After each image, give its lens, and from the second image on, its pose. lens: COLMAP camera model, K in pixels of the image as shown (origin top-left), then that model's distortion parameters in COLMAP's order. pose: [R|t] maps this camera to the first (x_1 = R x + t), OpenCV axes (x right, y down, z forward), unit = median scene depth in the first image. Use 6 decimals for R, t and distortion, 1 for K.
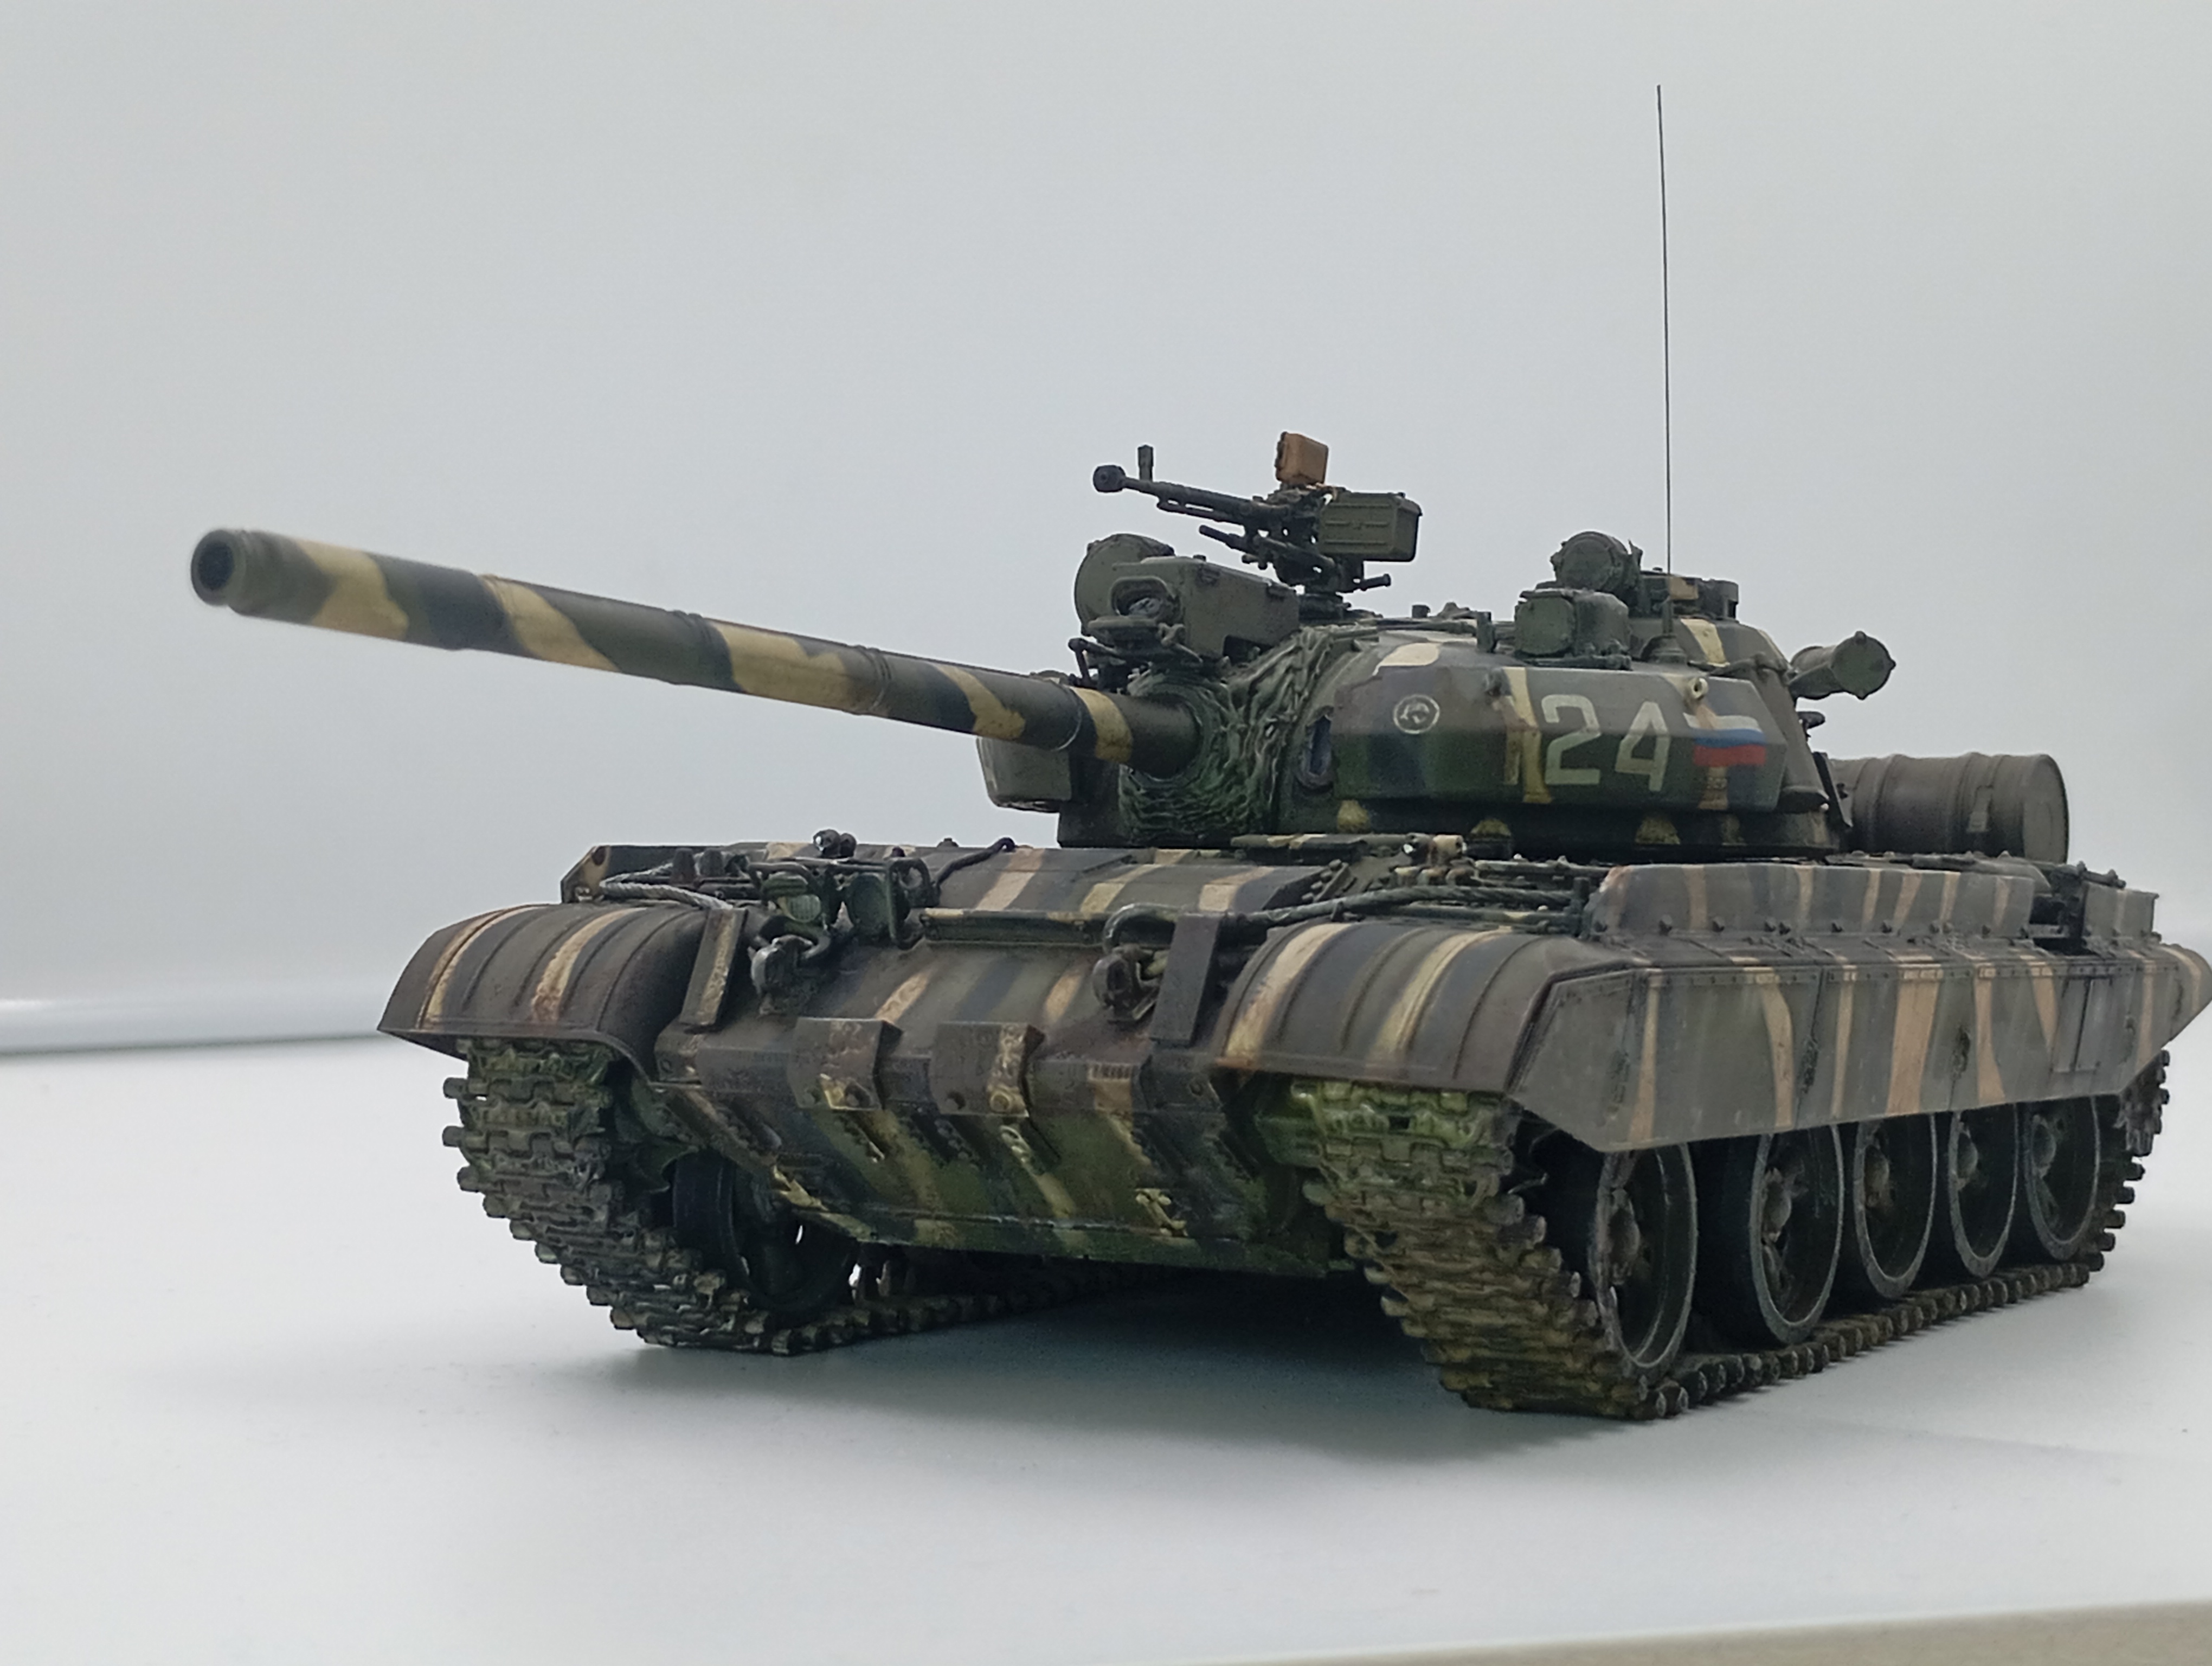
lens RADIAL K [[3770.4, 0, 1104.9], [0, 3770.4, 912.6], [0, 0, 1]] dist [0.058159, 0.000000]
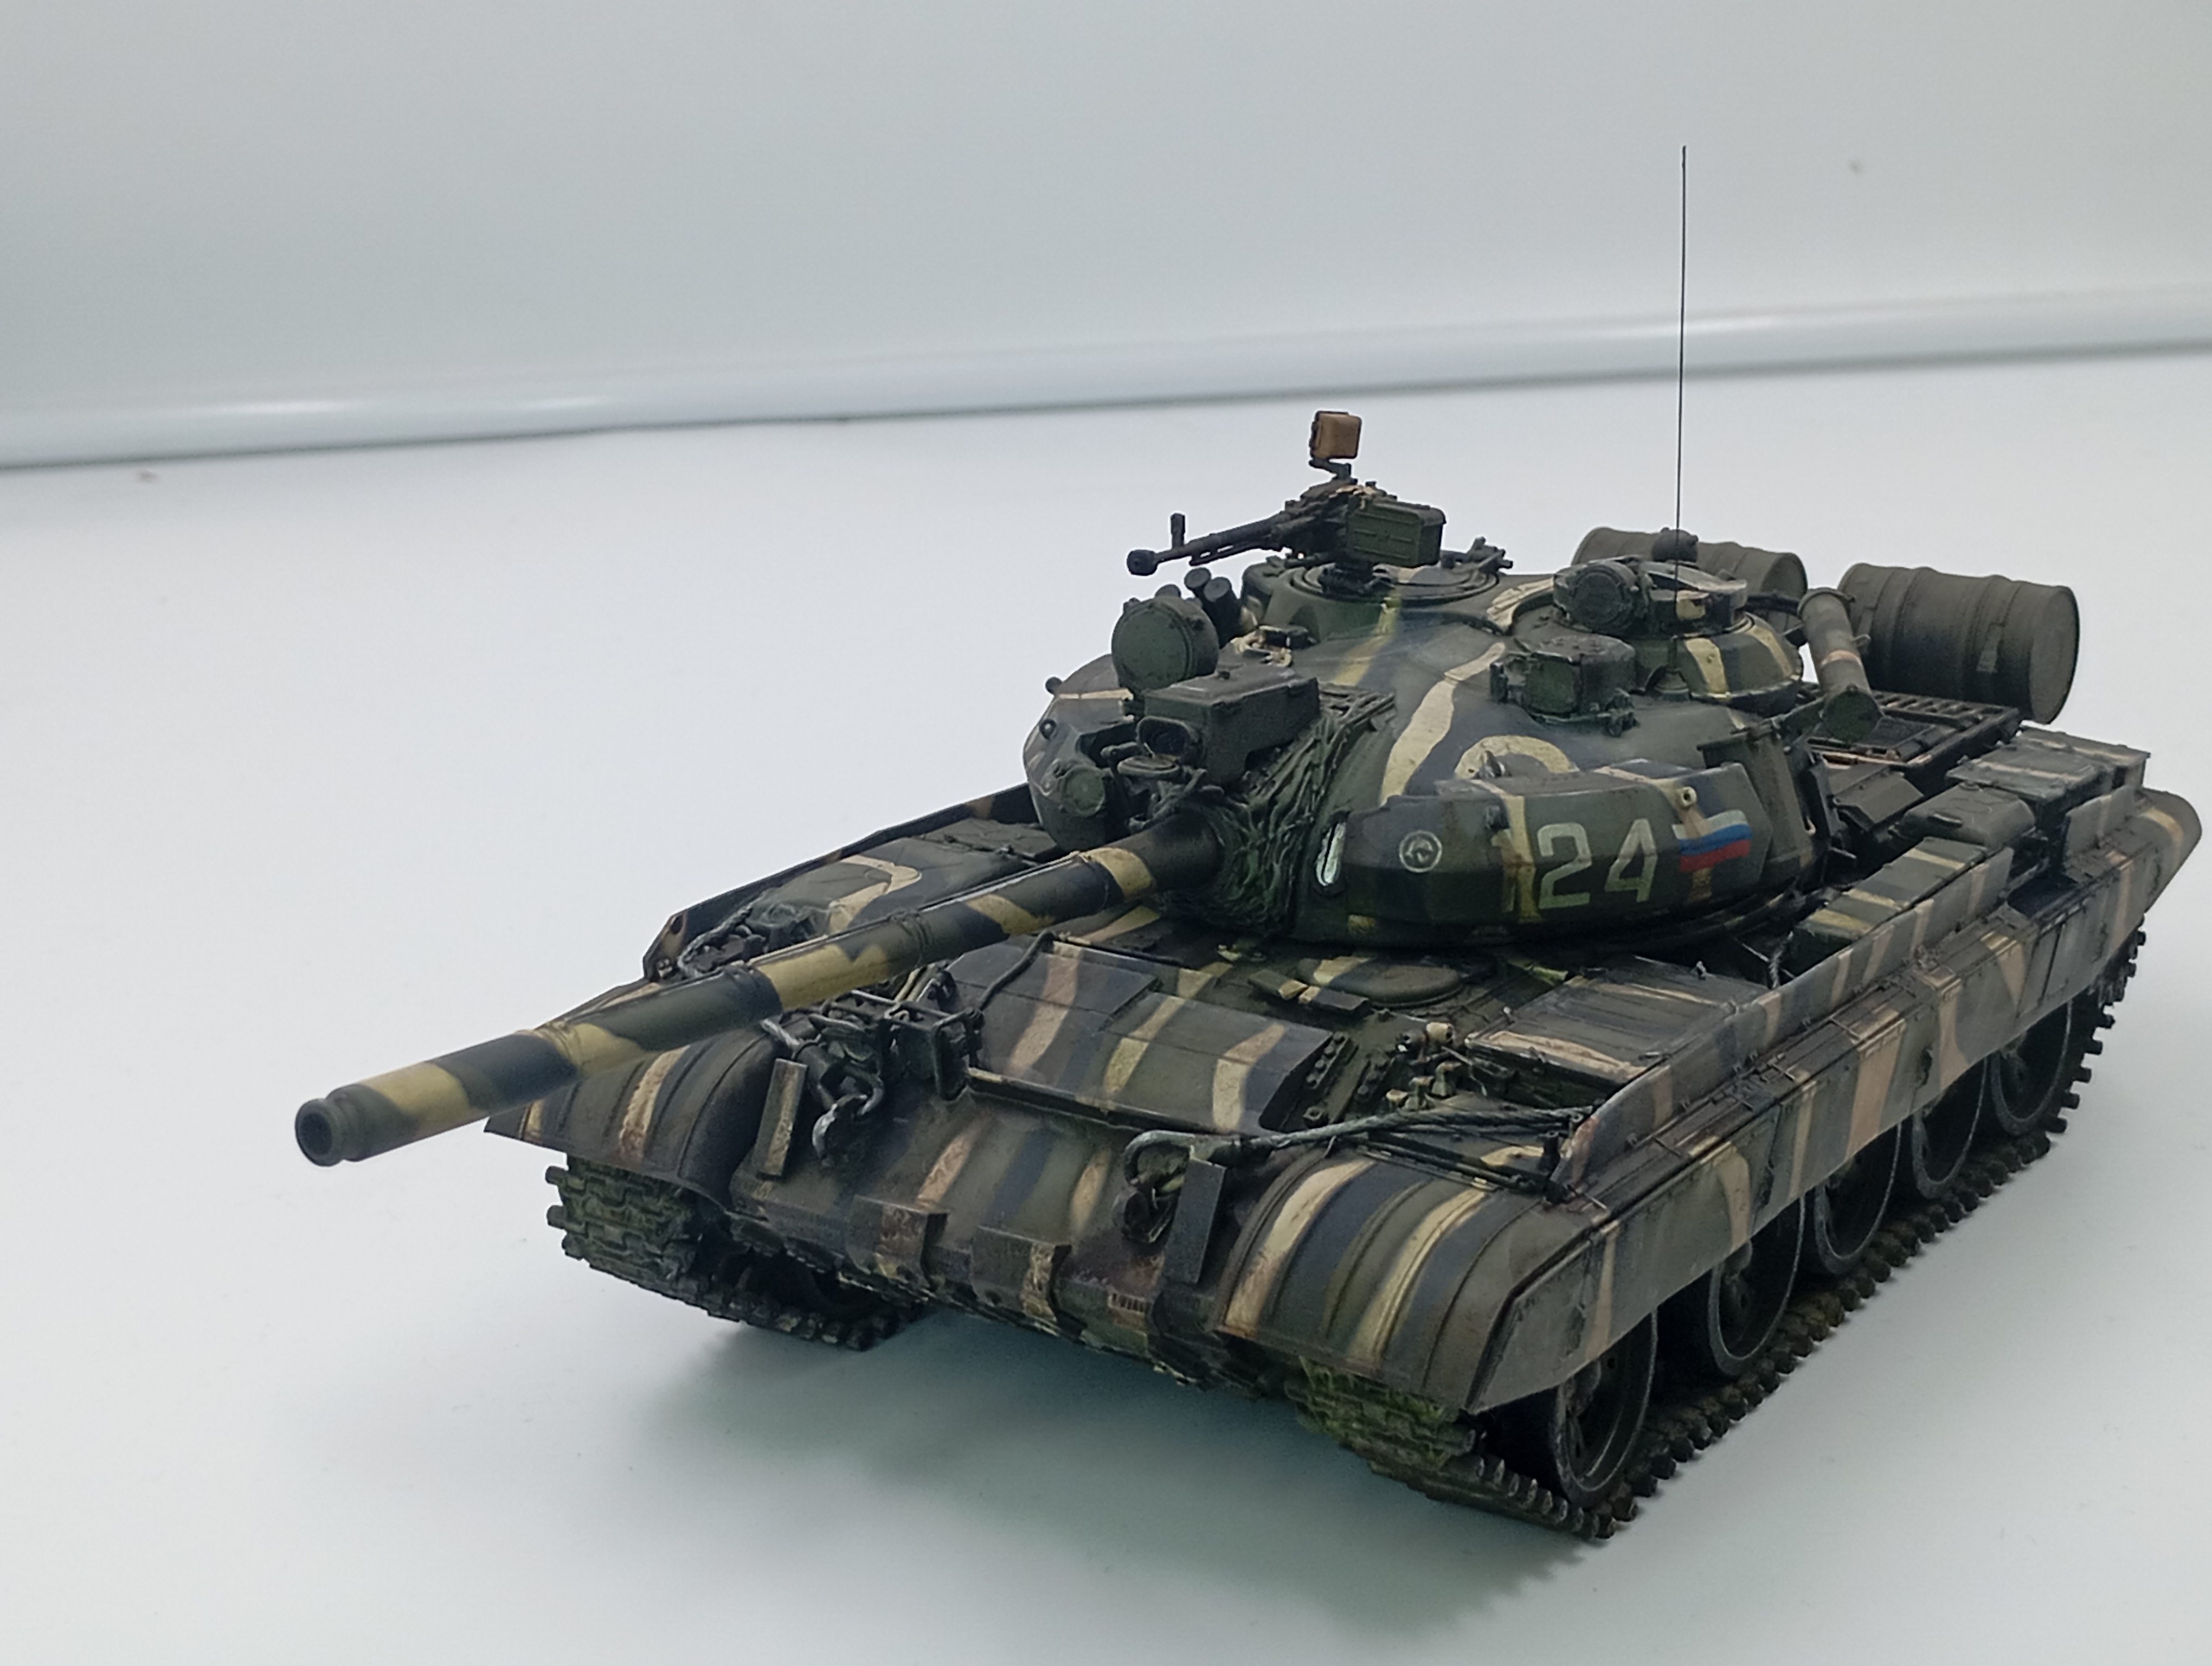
lens RADIAL K [[3770.4, 0, 1100.7], [0, 3770.4, 840.4], [0, 0, 1]] dist [0.058159, 0.000000]
pose [[0.999268, 0.002880, -0.038138, 0.032364], [0.008599, 0.954715, 0.297398, -0.381031], [0.037267, -0.297508, 0.953992, -0.035669]]
